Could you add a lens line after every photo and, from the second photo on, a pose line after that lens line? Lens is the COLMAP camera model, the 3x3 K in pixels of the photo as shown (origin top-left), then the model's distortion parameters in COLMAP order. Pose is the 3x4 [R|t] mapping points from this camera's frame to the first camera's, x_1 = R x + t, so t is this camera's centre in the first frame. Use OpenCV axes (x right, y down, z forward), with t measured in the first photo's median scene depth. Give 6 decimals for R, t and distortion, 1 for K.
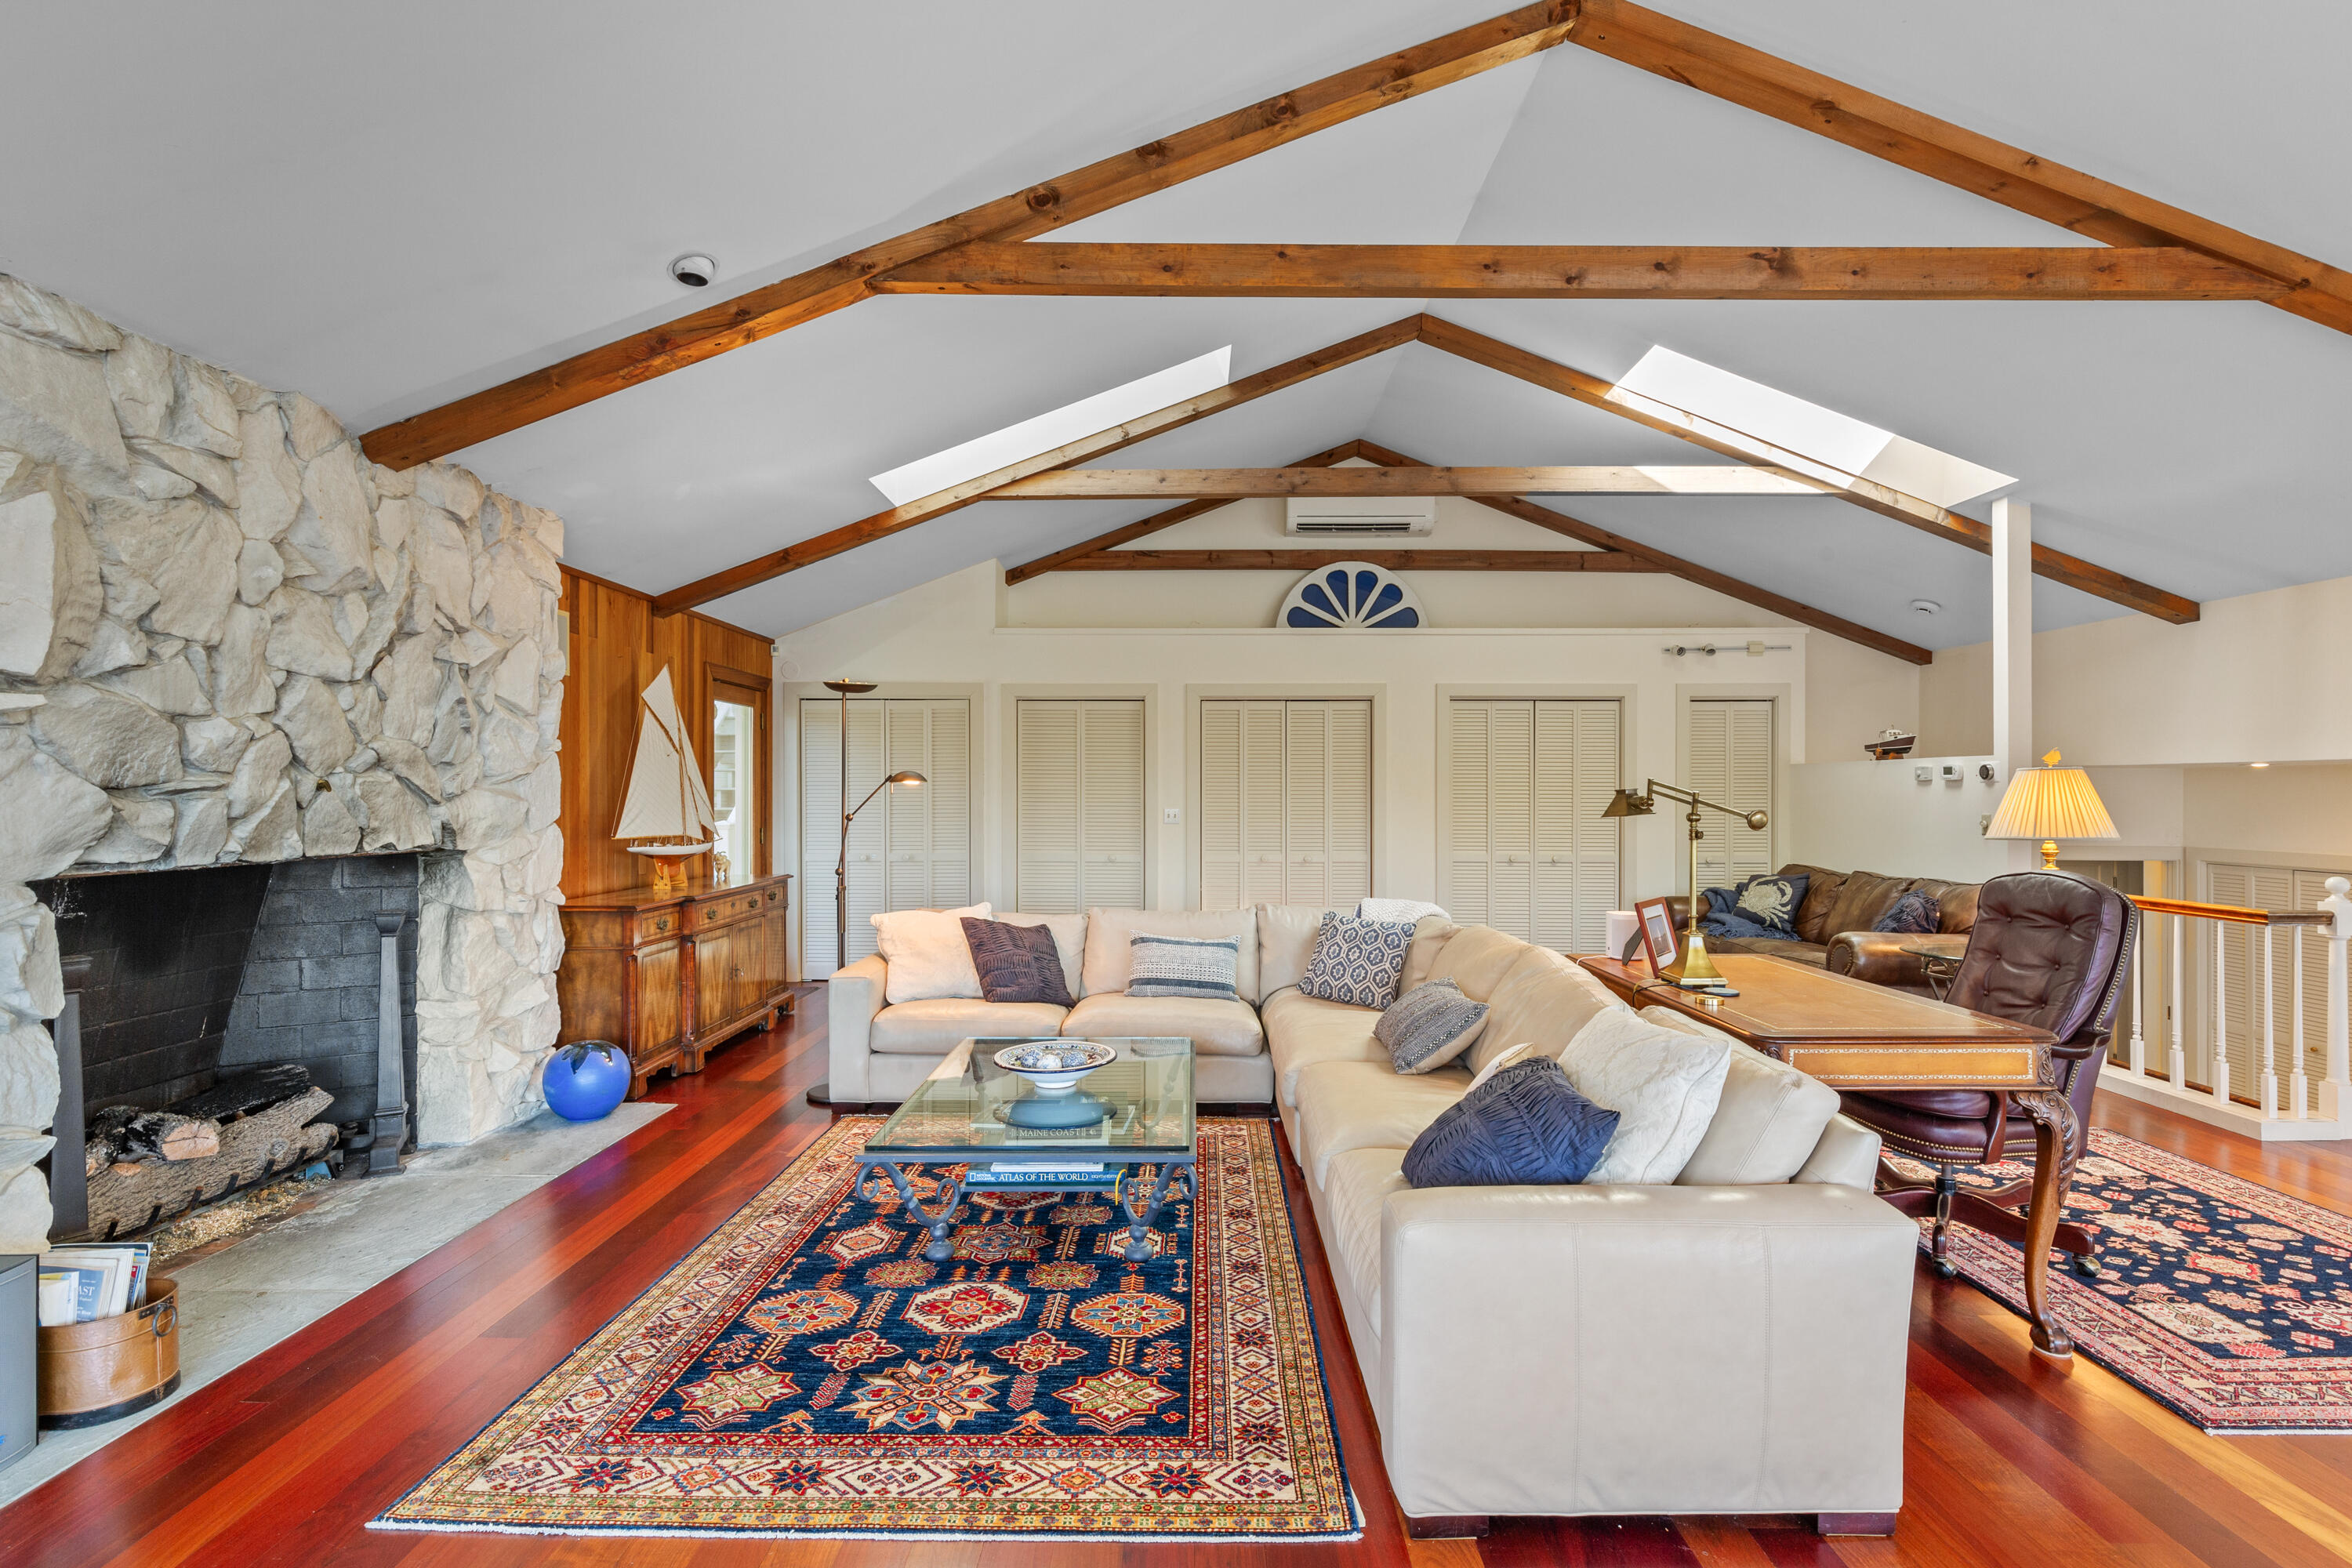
lens RADIAL K [[1108.4, 0, 1178.2], [0, 1108.4, 795.1], [0, 0, 1]] dist [-0.002315, 0.001017]
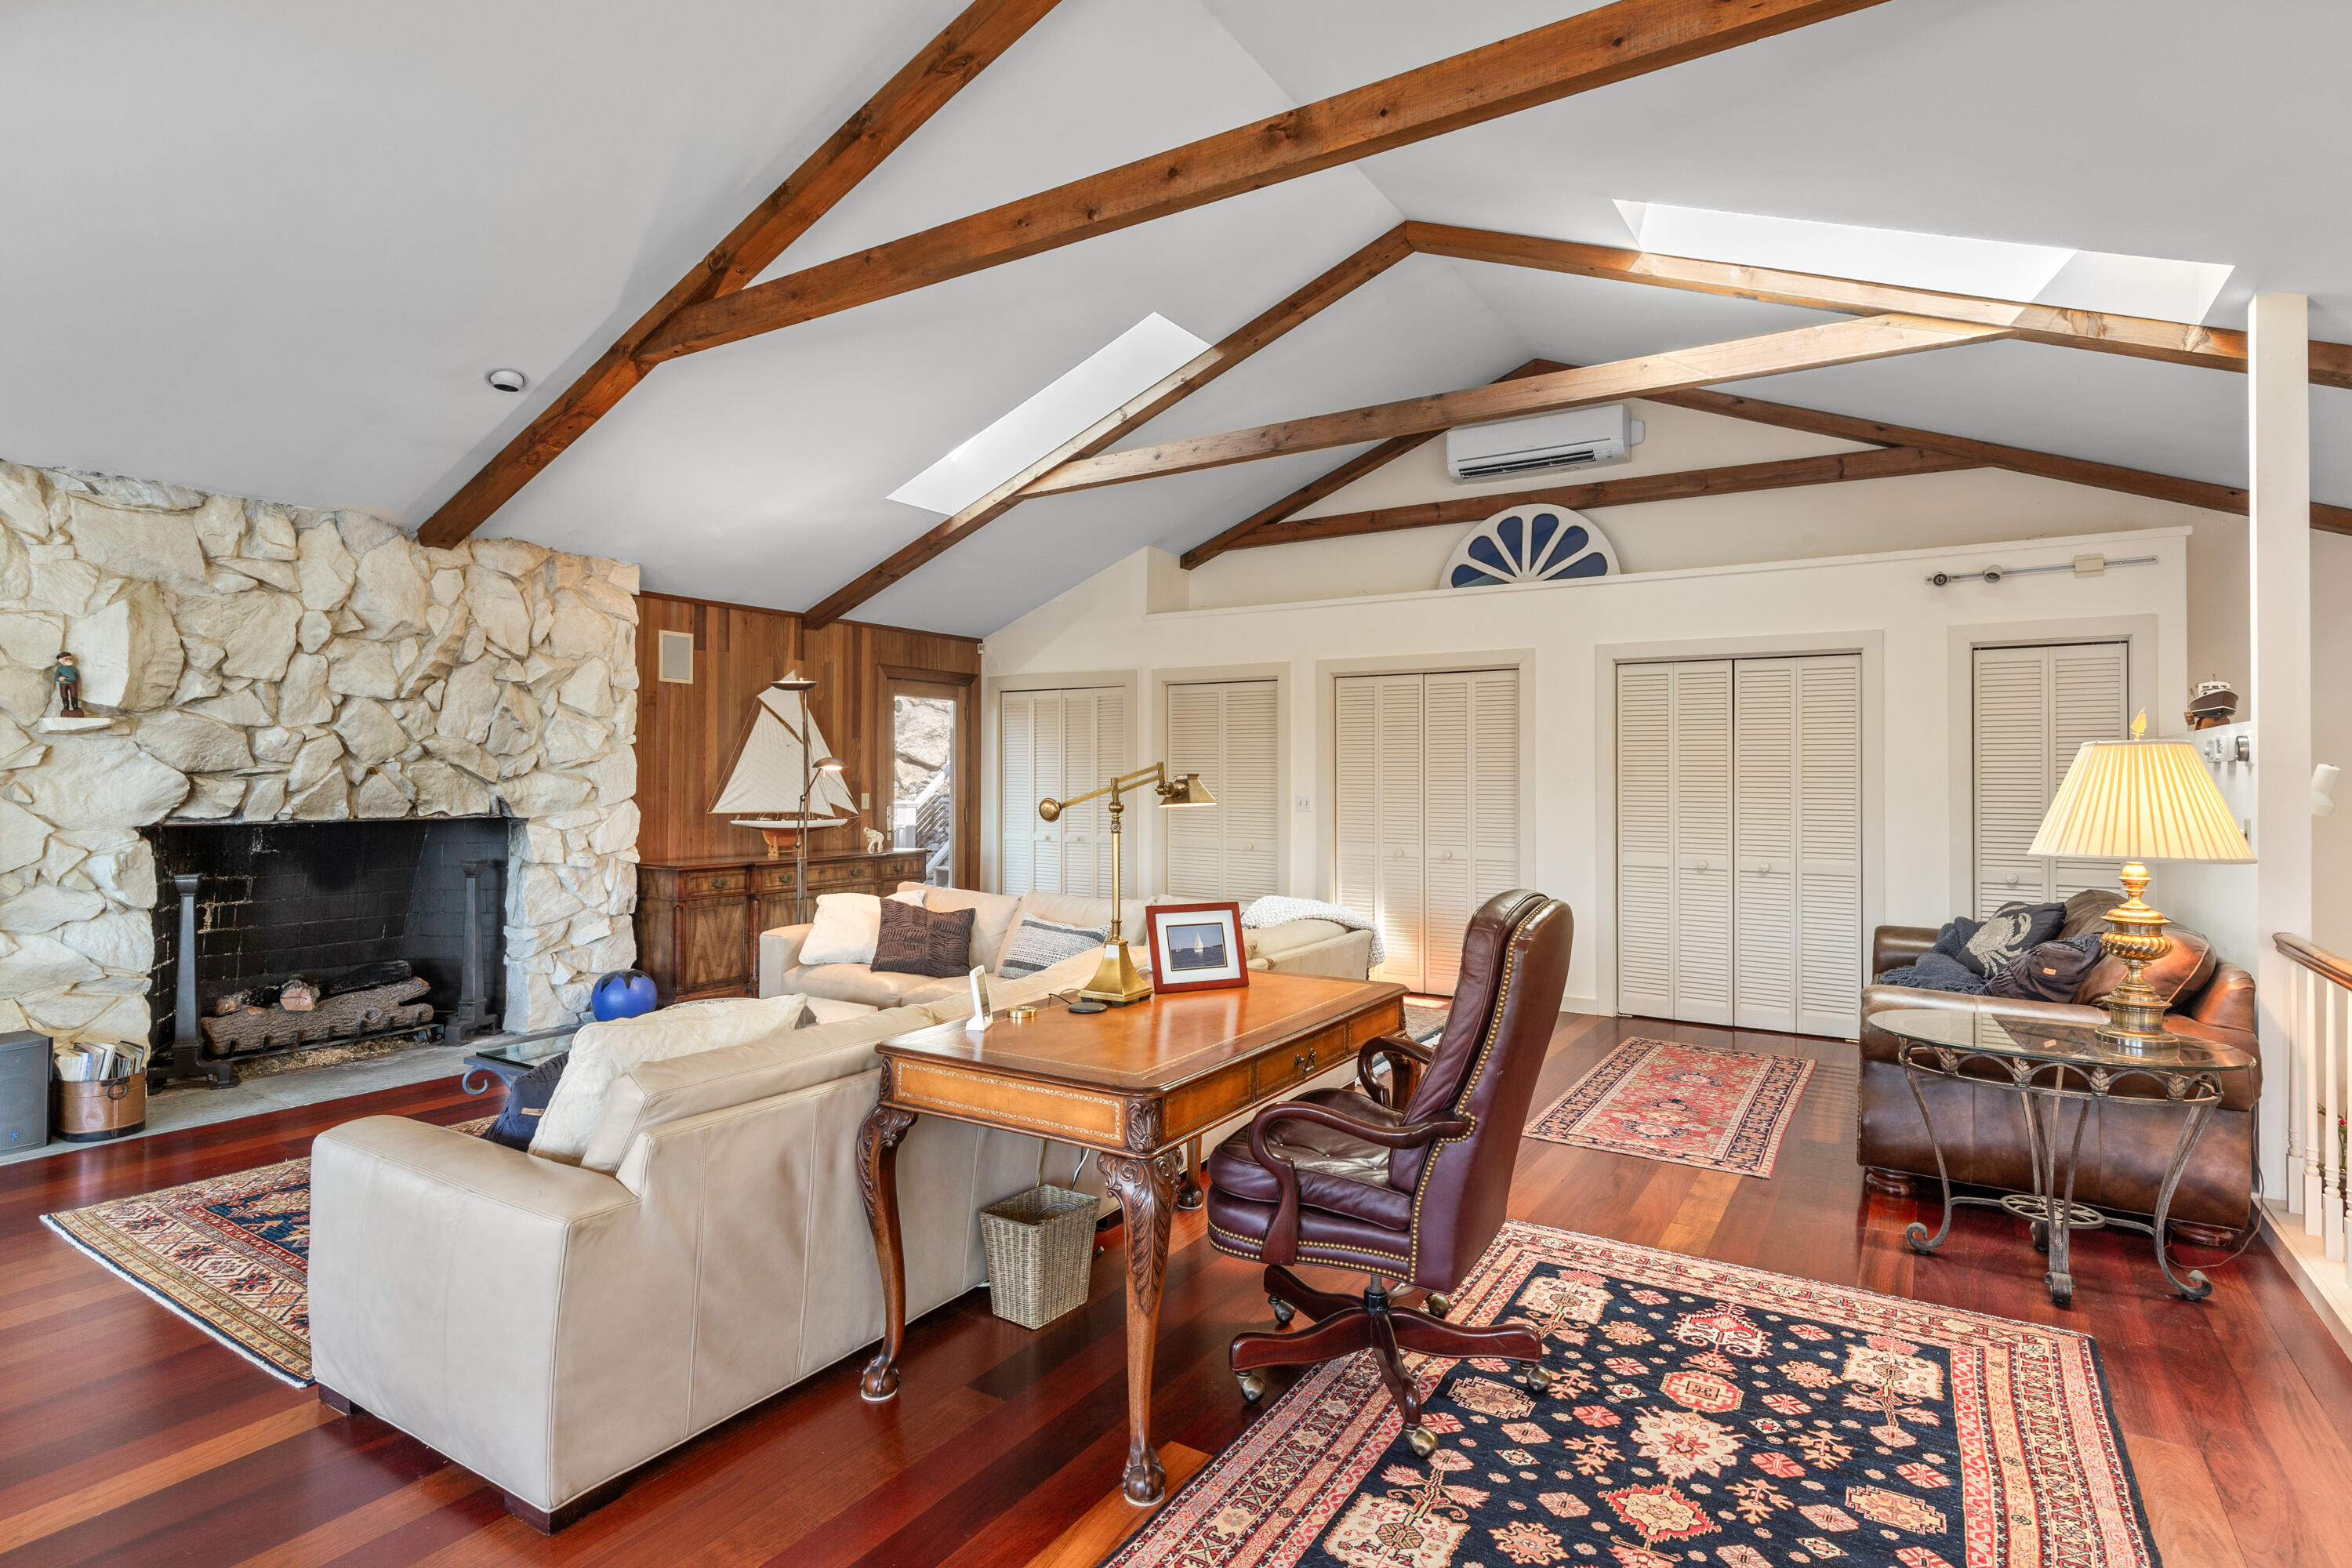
lens RADIAL K [[1180.3, 0, 1173.9], [0, 1180.3, 765.2], [0, 0, 1]] dist [0.002832, -0.001438]
pose [[0.846272, -0.002253, -0.532747, 0.903570], [-0.004426, 0.999927, -0.011260, -0.002698], [0.532733, 0.011887, 0.846200, 0.216450]]
